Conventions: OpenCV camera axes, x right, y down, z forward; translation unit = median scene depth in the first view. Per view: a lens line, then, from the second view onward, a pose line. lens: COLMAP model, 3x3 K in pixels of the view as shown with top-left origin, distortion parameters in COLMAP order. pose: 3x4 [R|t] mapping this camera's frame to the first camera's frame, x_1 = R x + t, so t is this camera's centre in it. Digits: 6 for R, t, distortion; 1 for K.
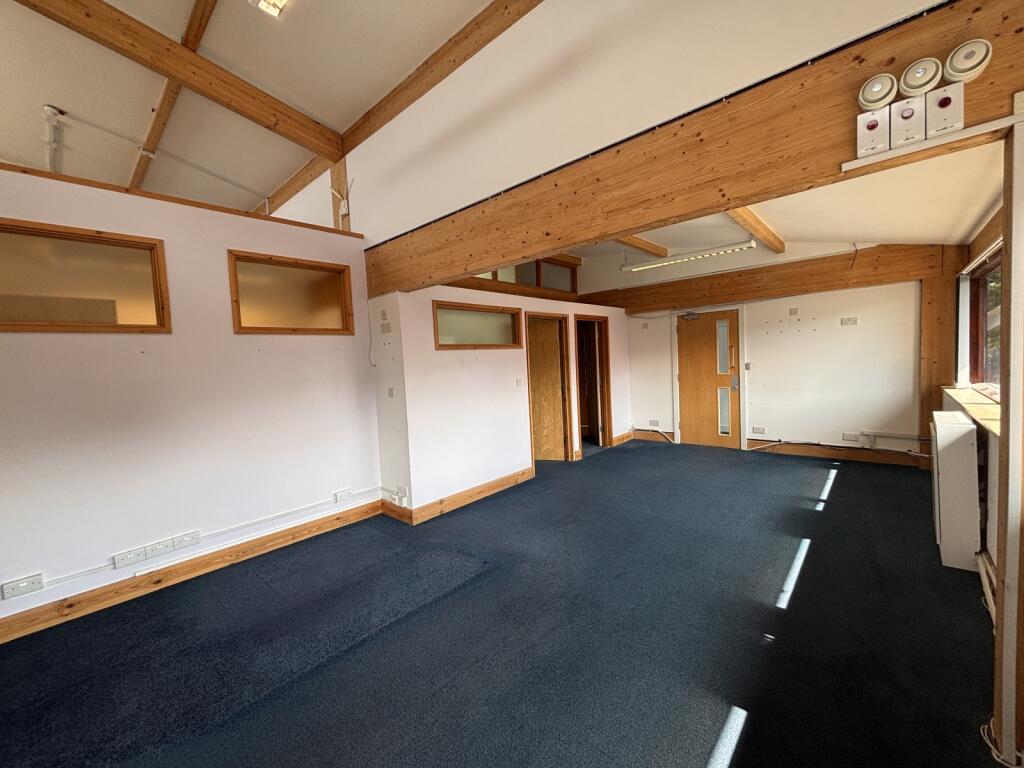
lens RADIAL K [[415.5, 0, 513.3], [0, 415.5, 385.2], [0, 0, 1]] dist [0.001773, -0.000136]
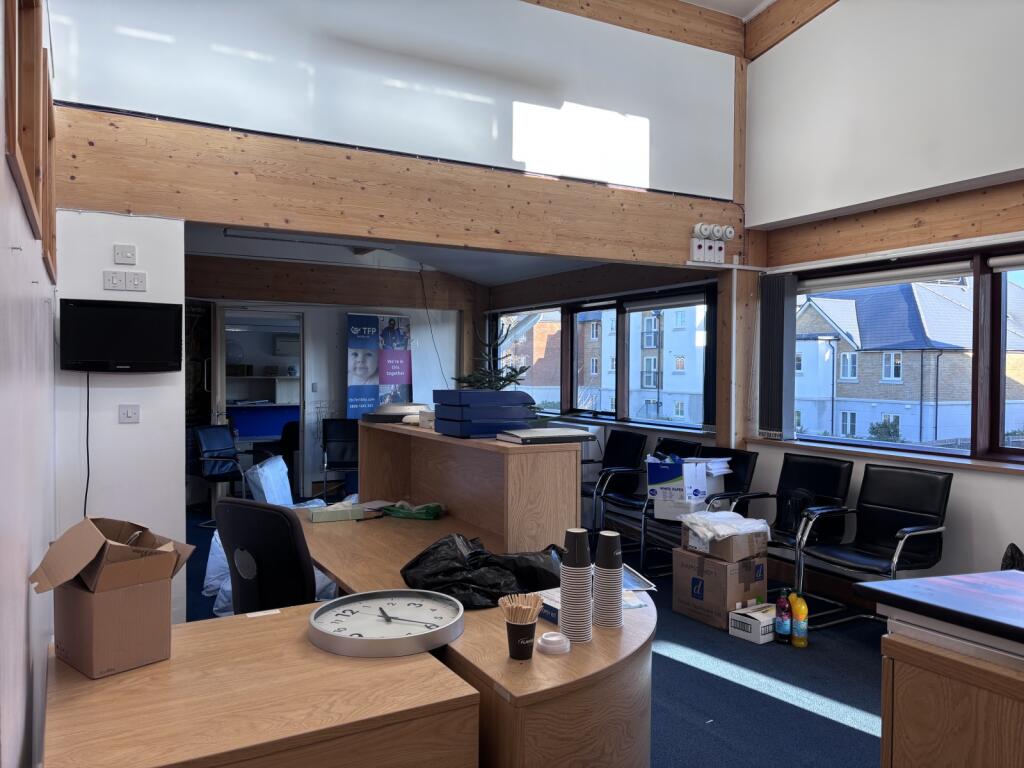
lens RADIAL K [[774.4, 0, 513.1], [0, 774.4, 381.8], [0, 0, 1]] dist [0.021895, -0.010490]
pose [[0.340138, 0.038416, 0.939590, -1.744883], [0.029940, 0.998216, -0.051651, 0.074082], [-0.939899, 0.045700, 0.338382, 0.446978]]
